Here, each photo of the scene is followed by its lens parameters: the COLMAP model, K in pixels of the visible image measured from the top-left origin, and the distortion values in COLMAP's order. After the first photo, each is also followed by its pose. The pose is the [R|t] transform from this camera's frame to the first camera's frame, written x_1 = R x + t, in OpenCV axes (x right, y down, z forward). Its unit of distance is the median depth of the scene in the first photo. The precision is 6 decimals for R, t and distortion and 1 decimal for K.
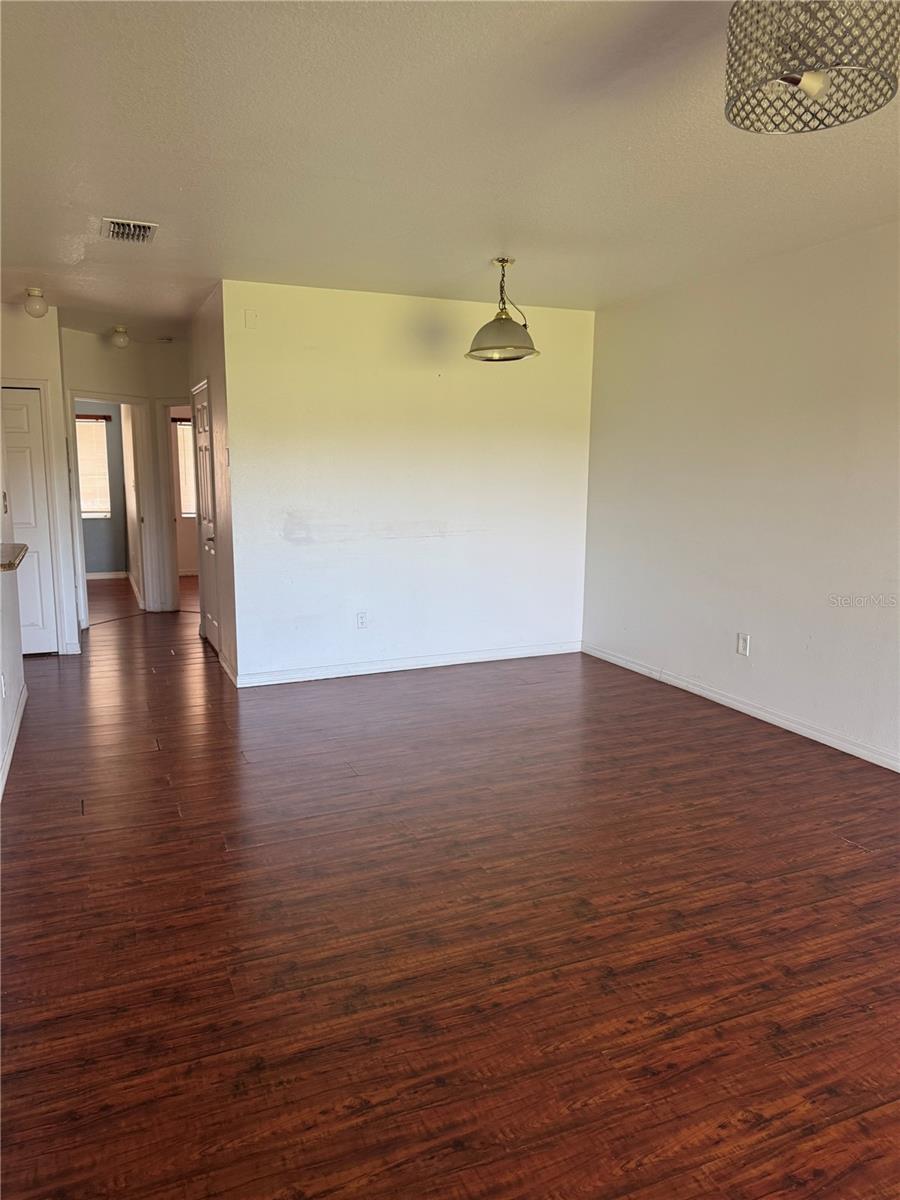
lens RADIAL K [[846.8, 0, 450.0], [0, 846.8, 600.0], [0, 0, 1]] dist [0.052610, -0.054455]
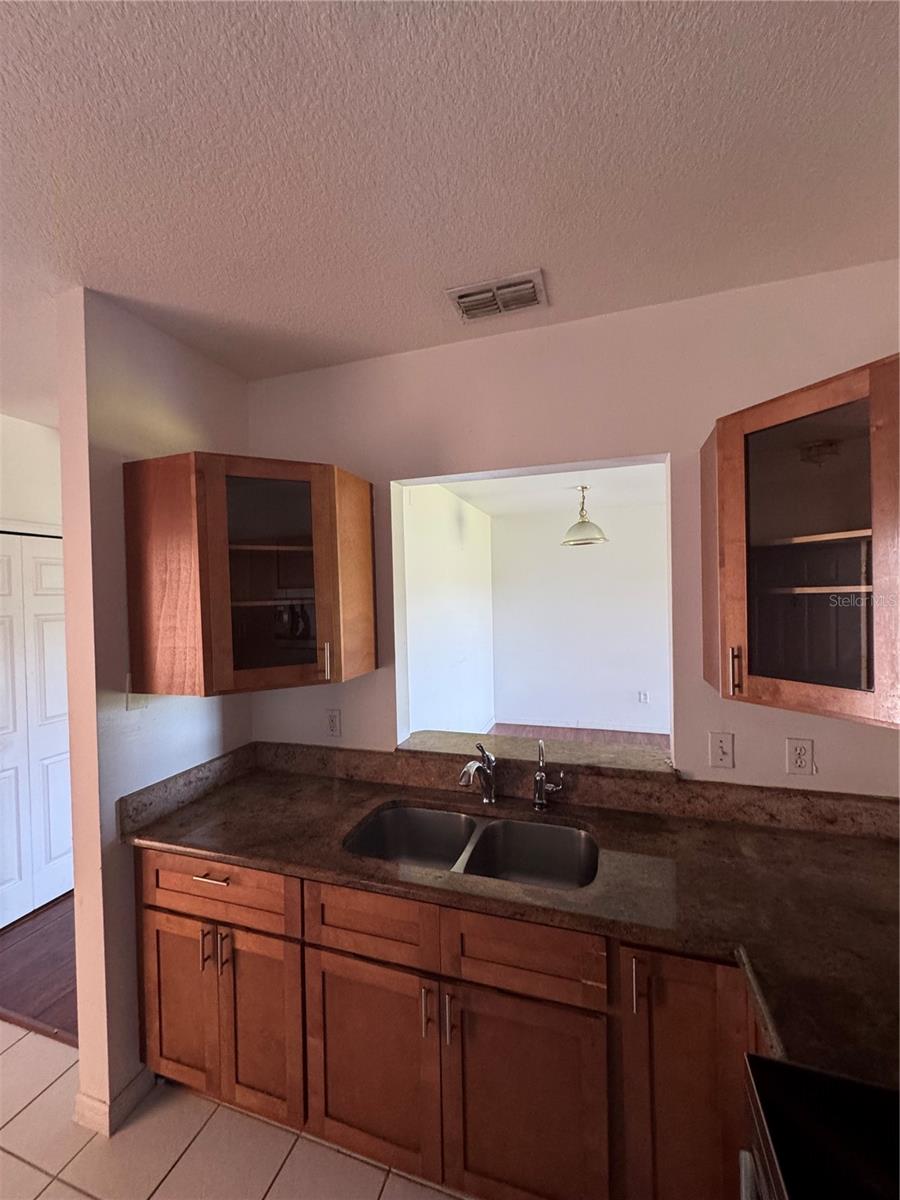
lens RADIAL K [[479.8, 0, 448.6], [0, 479.8, 599.5], [0, 0, 1]] dist [-0.000953, 0.000459]
pose [[0.661147, -0.028092, 0.749730, -1.294564], [0.146243, 0.984956, -0.092058, -0.222749], [-0.735865, 0.170507, 0.655309, 0.993327]]
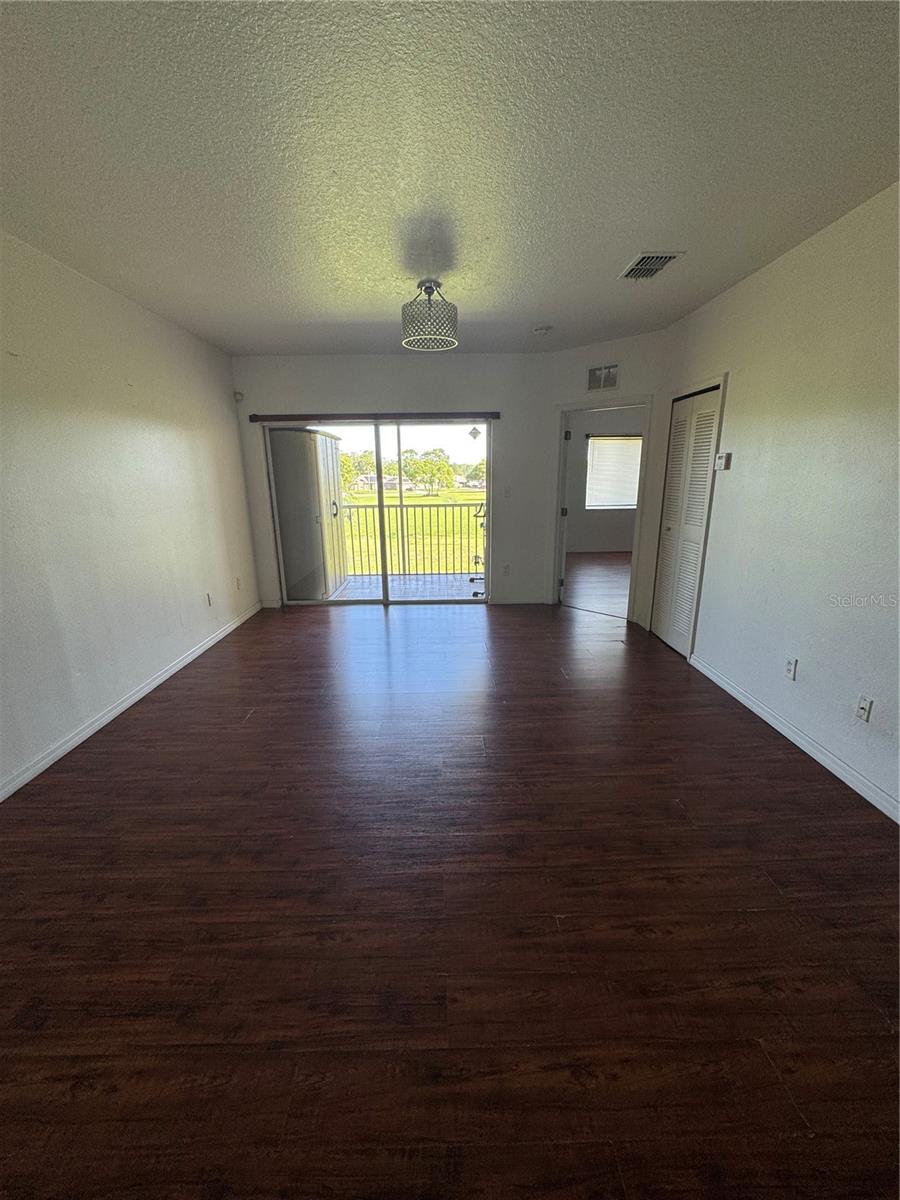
lens RADIAL K [[481.9, 0, 449.9], [0, 481.9, 601.0], [0, 0, 1]] dist [-0.003453, -0.000041]
pose [[-0.927170, -0.090722, 0.363491, -0.207135], [0.066392, 0.915091, 0.397743, -0.274854], [-0.368711, 0.392909, -0.842422, 1.759858]]
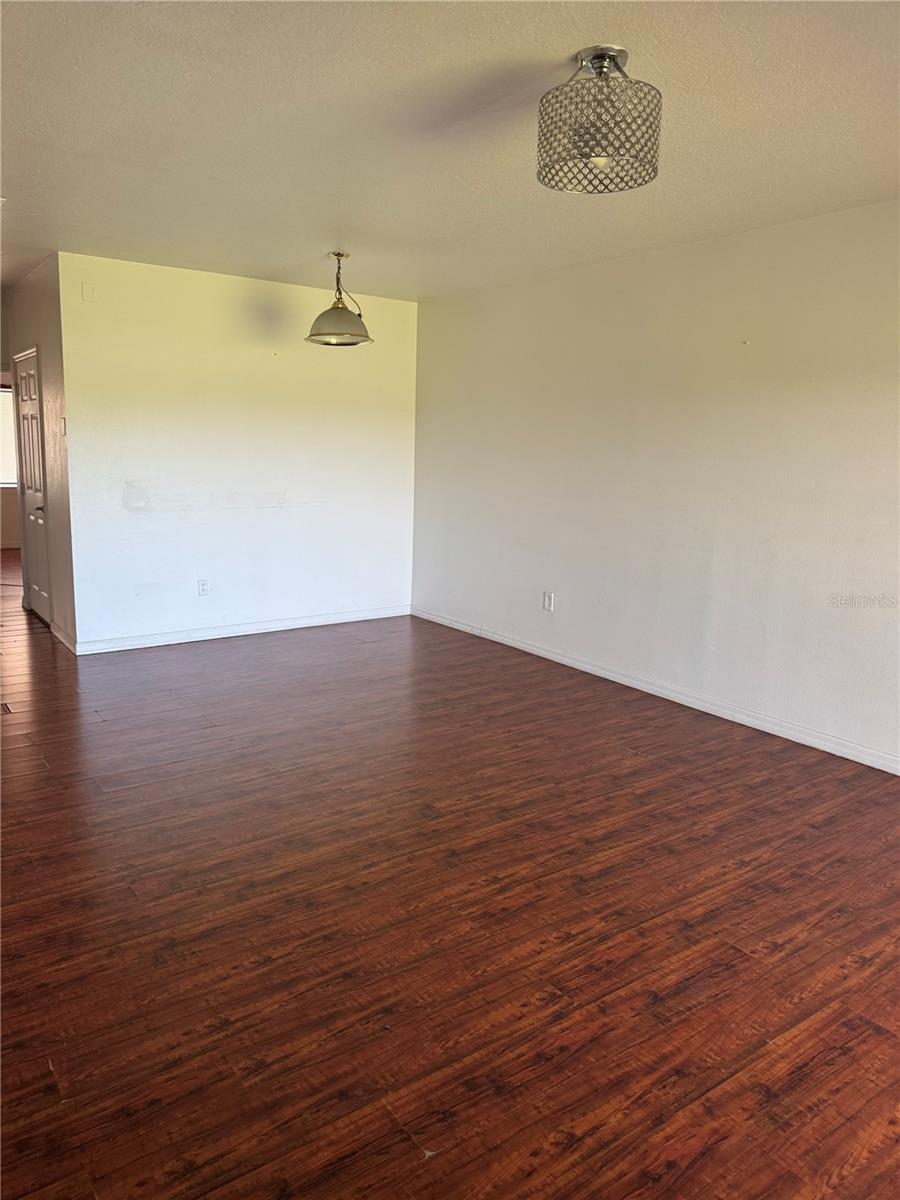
lens RADIAL K [[837.8, 0, 449.3], [0, 837.8, 596.5], [0, 0, 1]] dist [0.222506, -0.411773]
pose [[0.976015, -0.017945, 0.216964, -0.071249], [0.013155, 0.999637, 0.023502, 0.027425], [-0.217307, -0.020084, 0.975897, -0.179023]]
